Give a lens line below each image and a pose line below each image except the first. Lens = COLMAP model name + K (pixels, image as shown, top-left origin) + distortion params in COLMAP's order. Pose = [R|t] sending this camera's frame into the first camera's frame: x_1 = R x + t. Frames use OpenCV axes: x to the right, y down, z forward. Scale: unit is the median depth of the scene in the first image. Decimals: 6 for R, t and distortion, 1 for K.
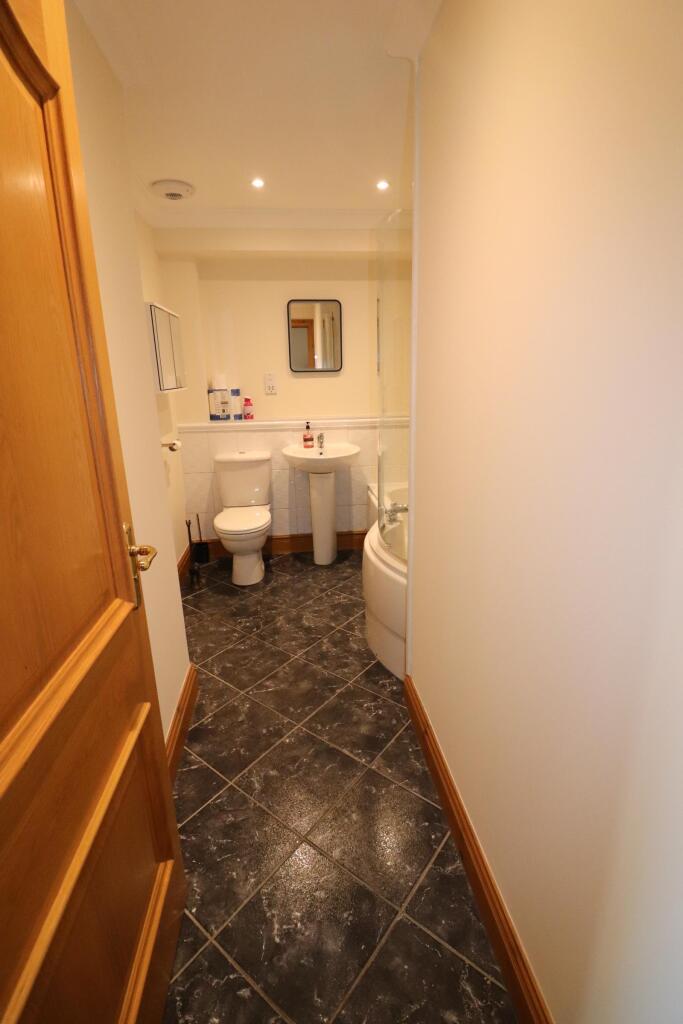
lens RADIAL K [[477.7, 0, 343.9], [0, 477.7, 503.0], [0, 0, 1]] dist [-0.001003, -0.010158]
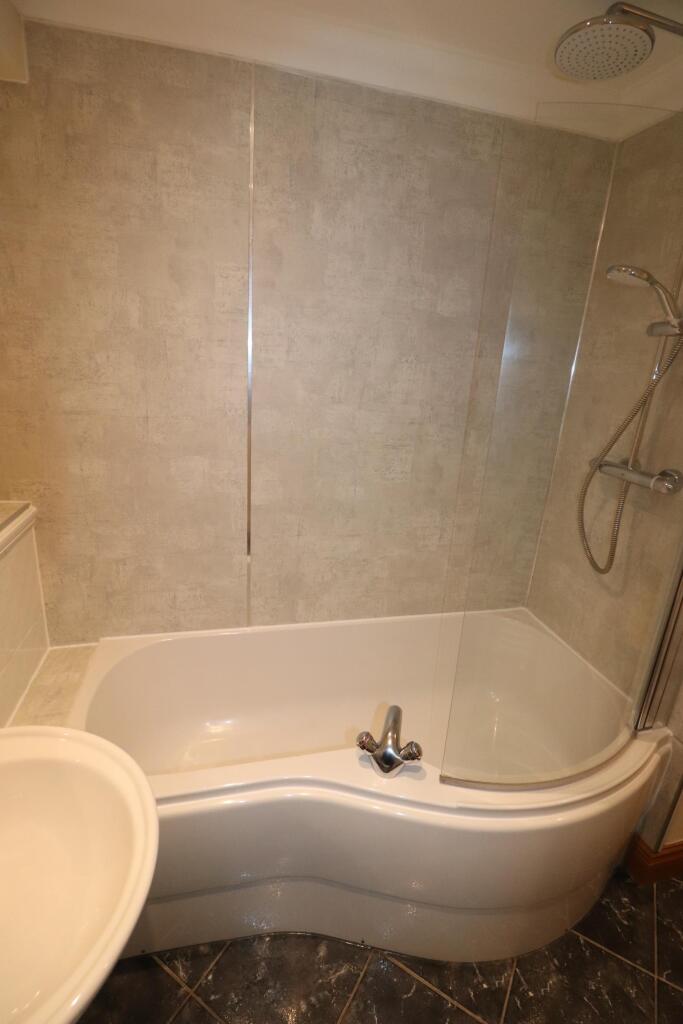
lens RADIAL K [[477.7, 0, 343.9], [0, 477.7, 503.0], [0, 0, 1]] dist [-0.001003, -0.010158]
pose [[-0.134294, -0.291572, 0.947075, -0.196600], [0.193371, 0.929649, 0.313626, -0.272492], [-0.971891, 0.225255, -0.068465, 0.807839]]
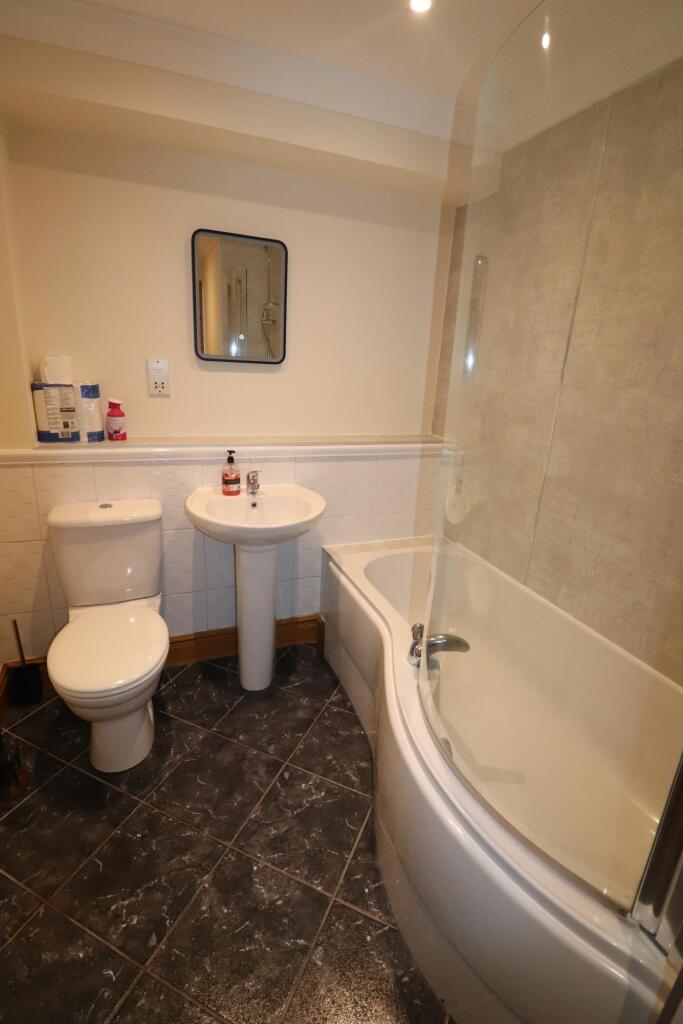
lens RADIAL K [[477.7, 0, 343.9], [0, 477.7, 503.0], [0, 0, 1]] dist [-0.001003, -0.010158]
pose [[0.963146, -0.007689, 0.268869, -0.098771], [-0.002004, 0.999358, 0.035758, -0.127097], [-0.268971, -0.034979, 0.962513, 0.408863]]
